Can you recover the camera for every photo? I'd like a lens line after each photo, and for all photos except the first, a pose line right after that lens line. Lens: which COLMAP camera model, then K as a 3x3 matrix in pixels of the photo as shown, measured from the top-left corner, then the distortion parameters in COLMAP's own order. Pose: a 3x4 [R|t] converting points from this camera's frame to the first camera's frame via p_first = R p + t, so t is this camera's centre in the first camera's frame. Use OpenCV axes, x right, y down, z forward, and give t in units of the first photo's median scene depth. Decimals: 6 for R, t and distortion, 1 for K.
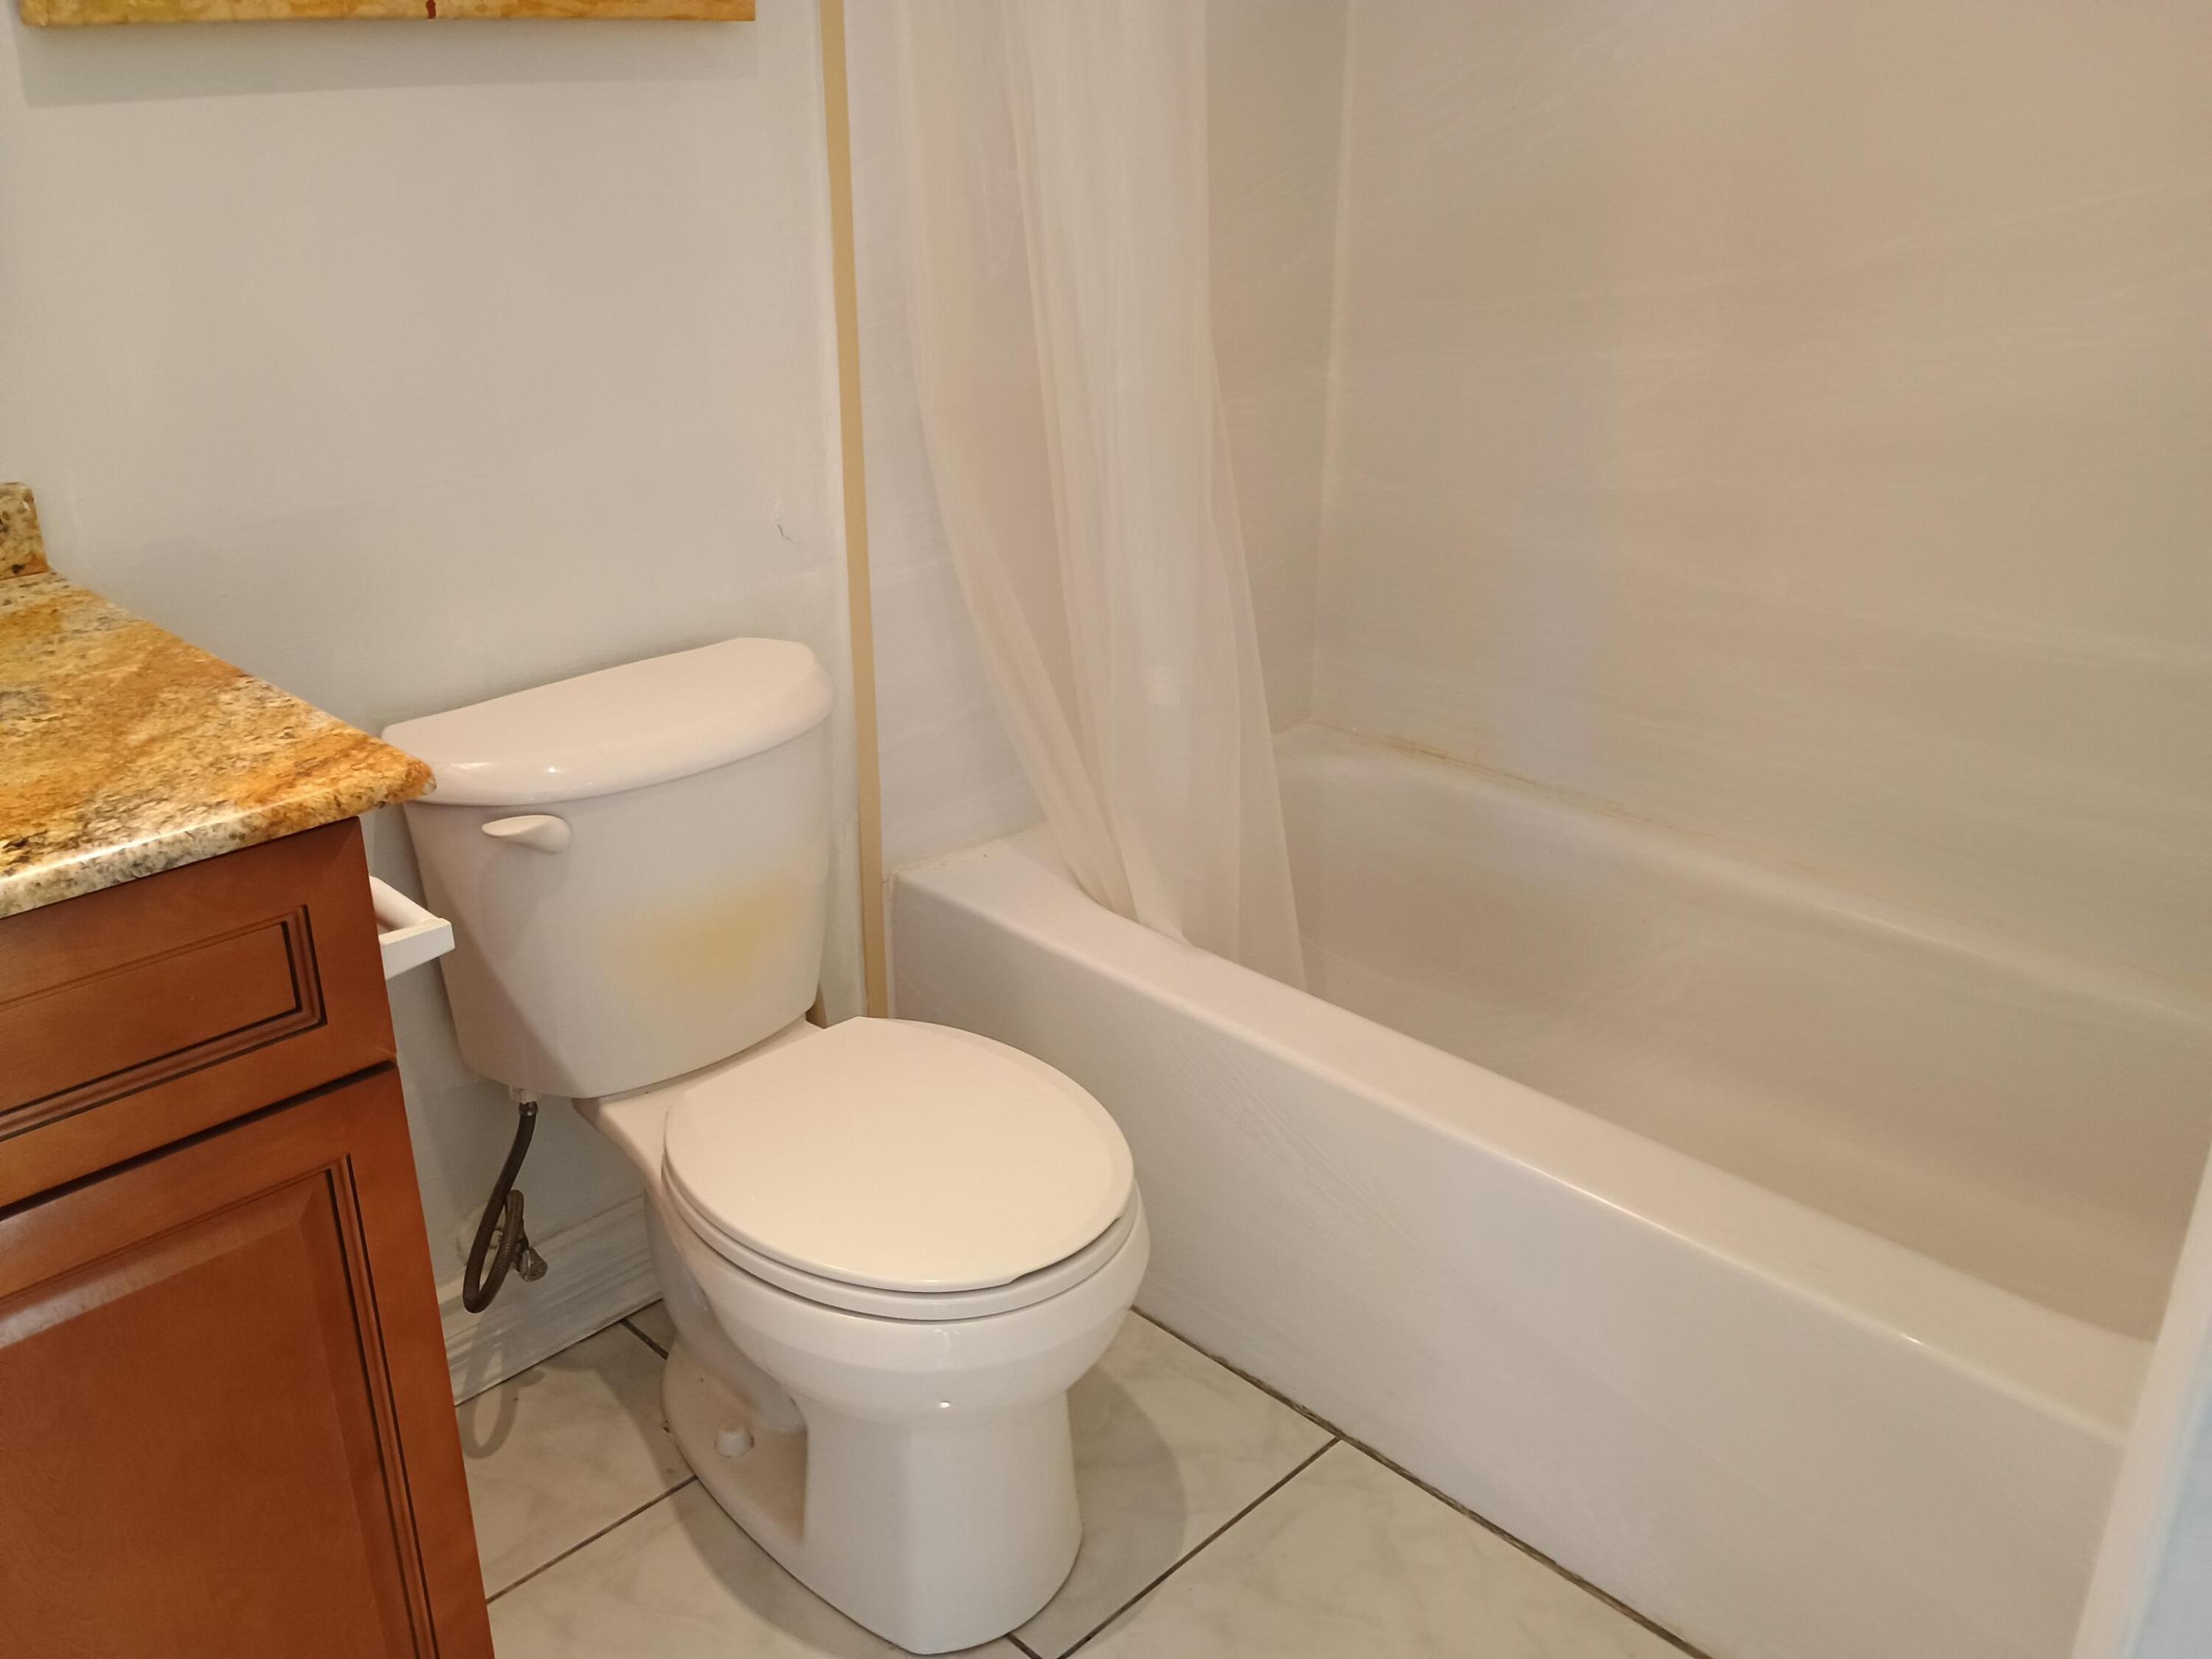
lens RADIAL K [[1906.1, 0, 1098.3], [0, 1906.1, 818.5], [0, 0, 1]] dist [0.061600, -0.079011]
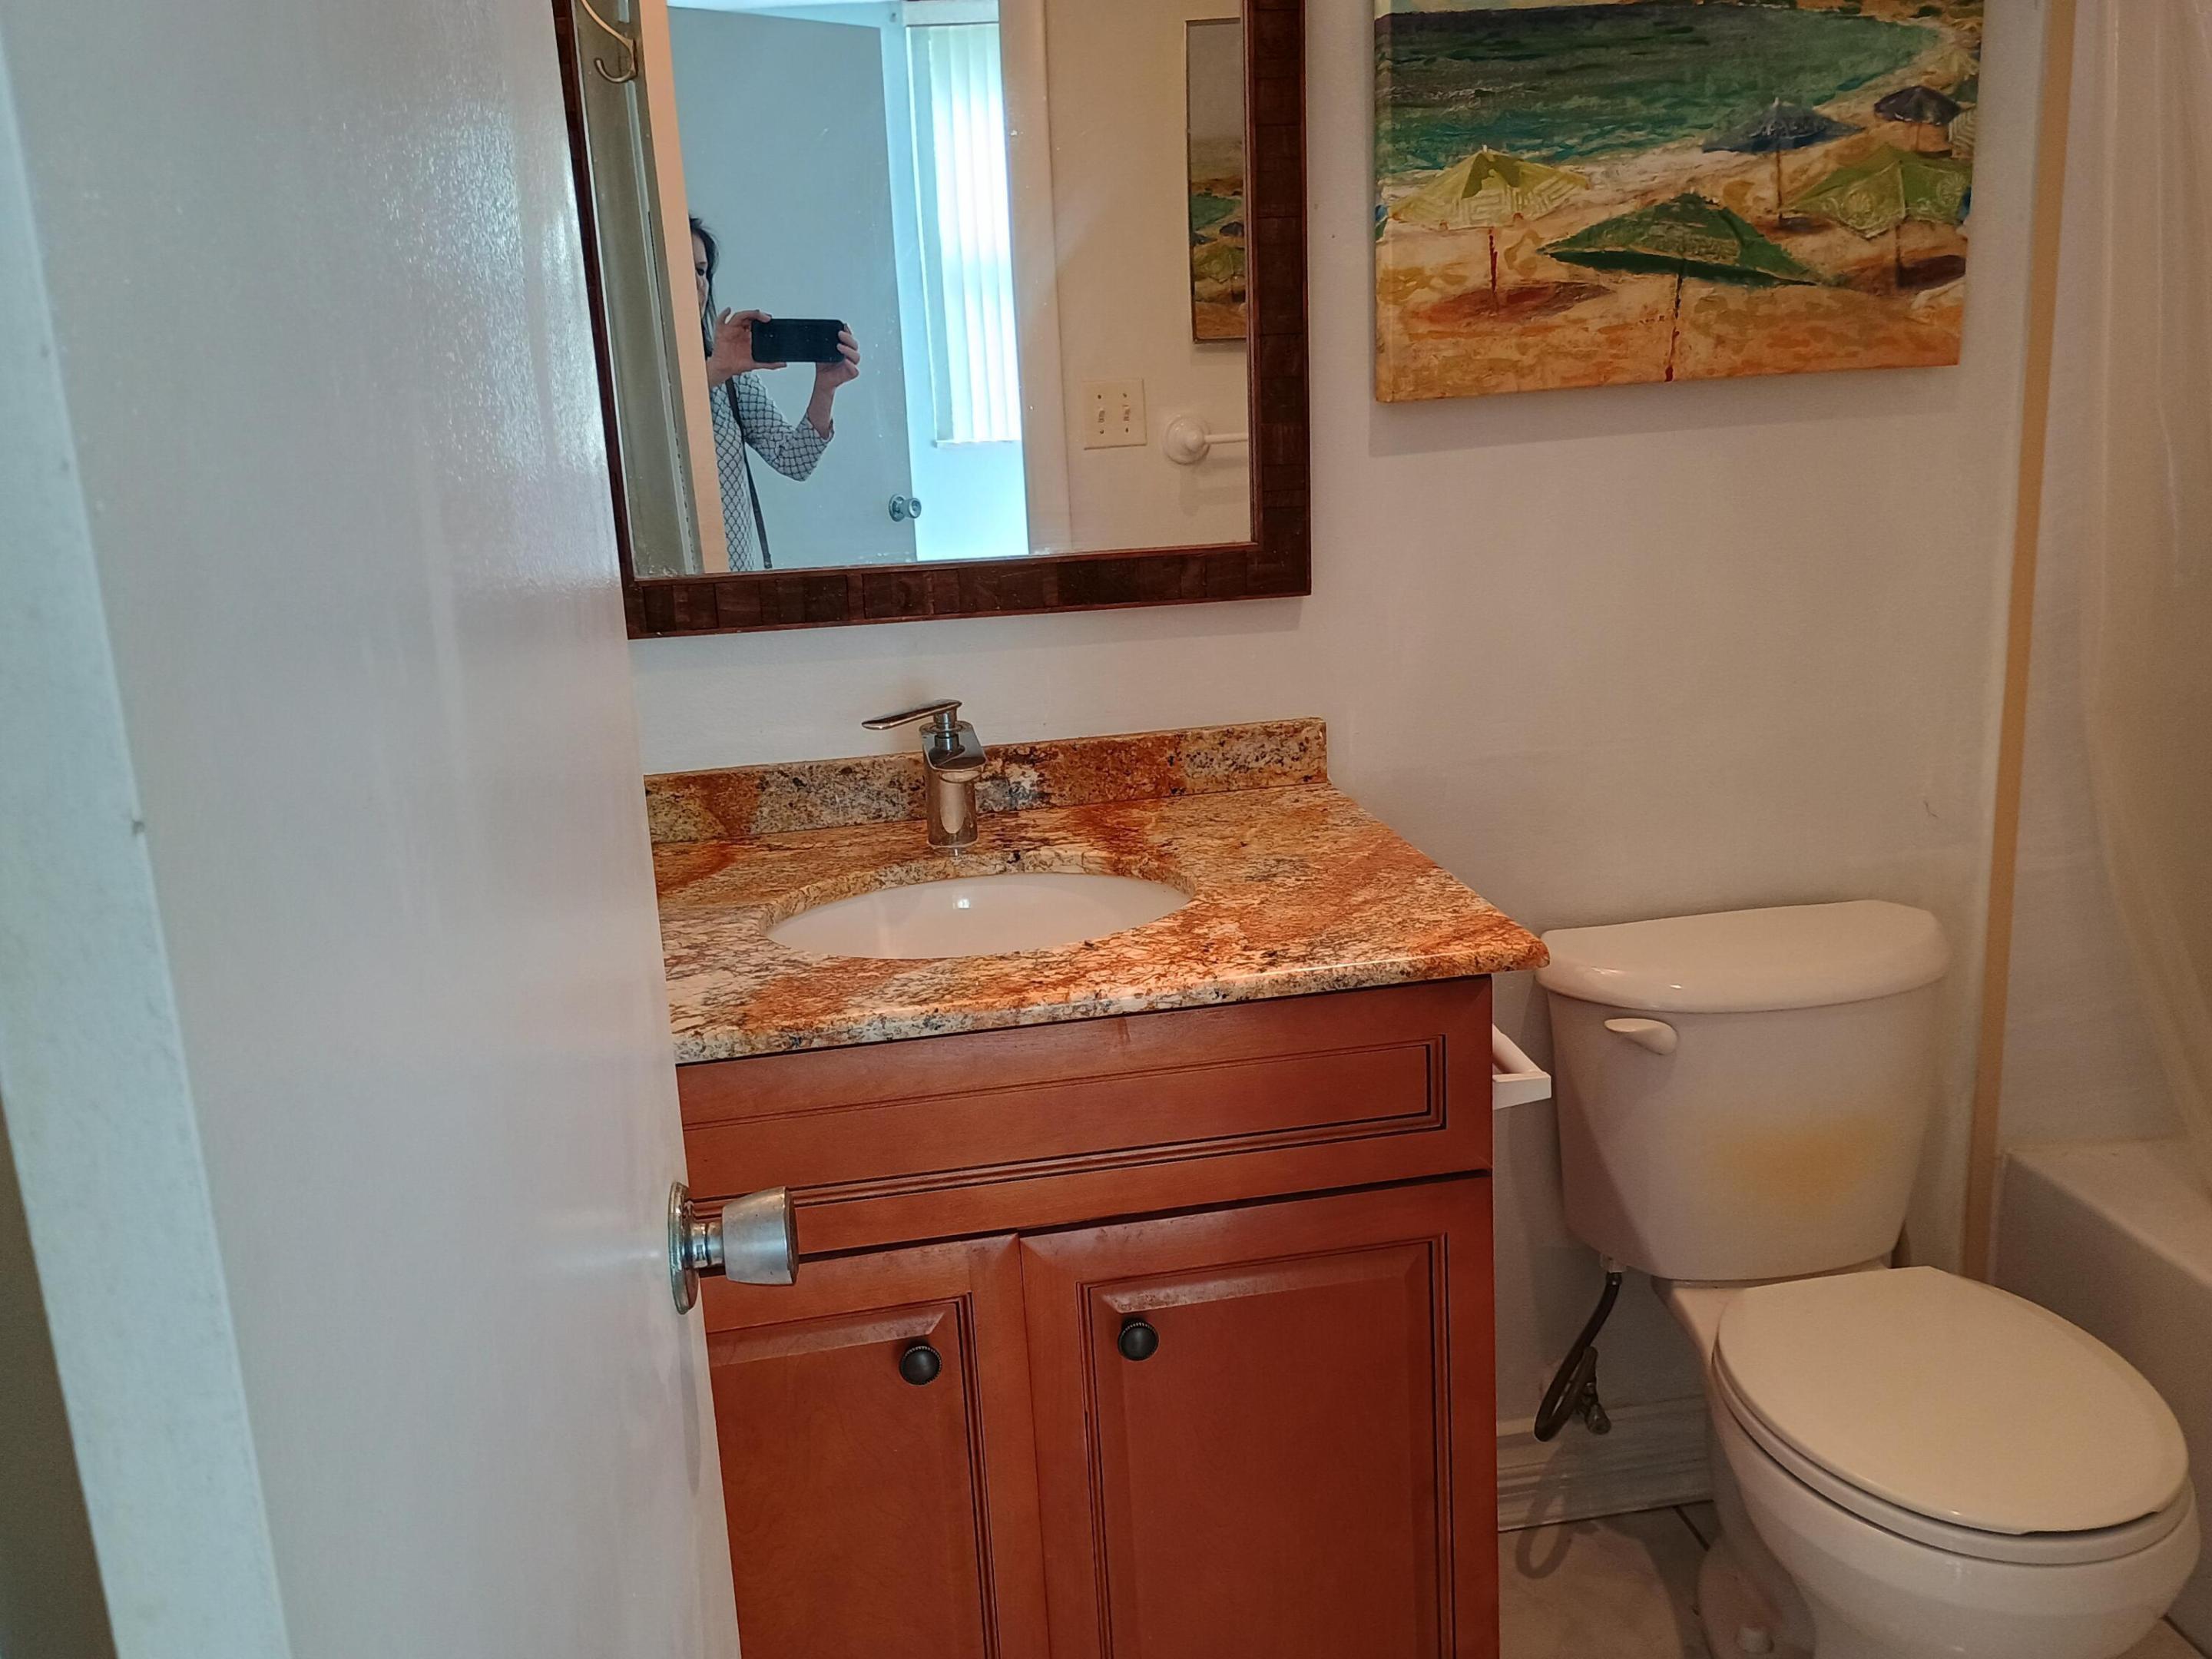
lens RADIAL K [[1906.1, 0, 1107.7], [0, 1906.1, 822.2], [0, 0, 1]] dist [0.061600, -0.079011]
pose [[0.808727, 0.100950, -0.579456, 0.116270], [-0.179311, 0.980581, -0.079427, 0.034705], [0.560185, 0.168138, 0.811124, -0.180209]]
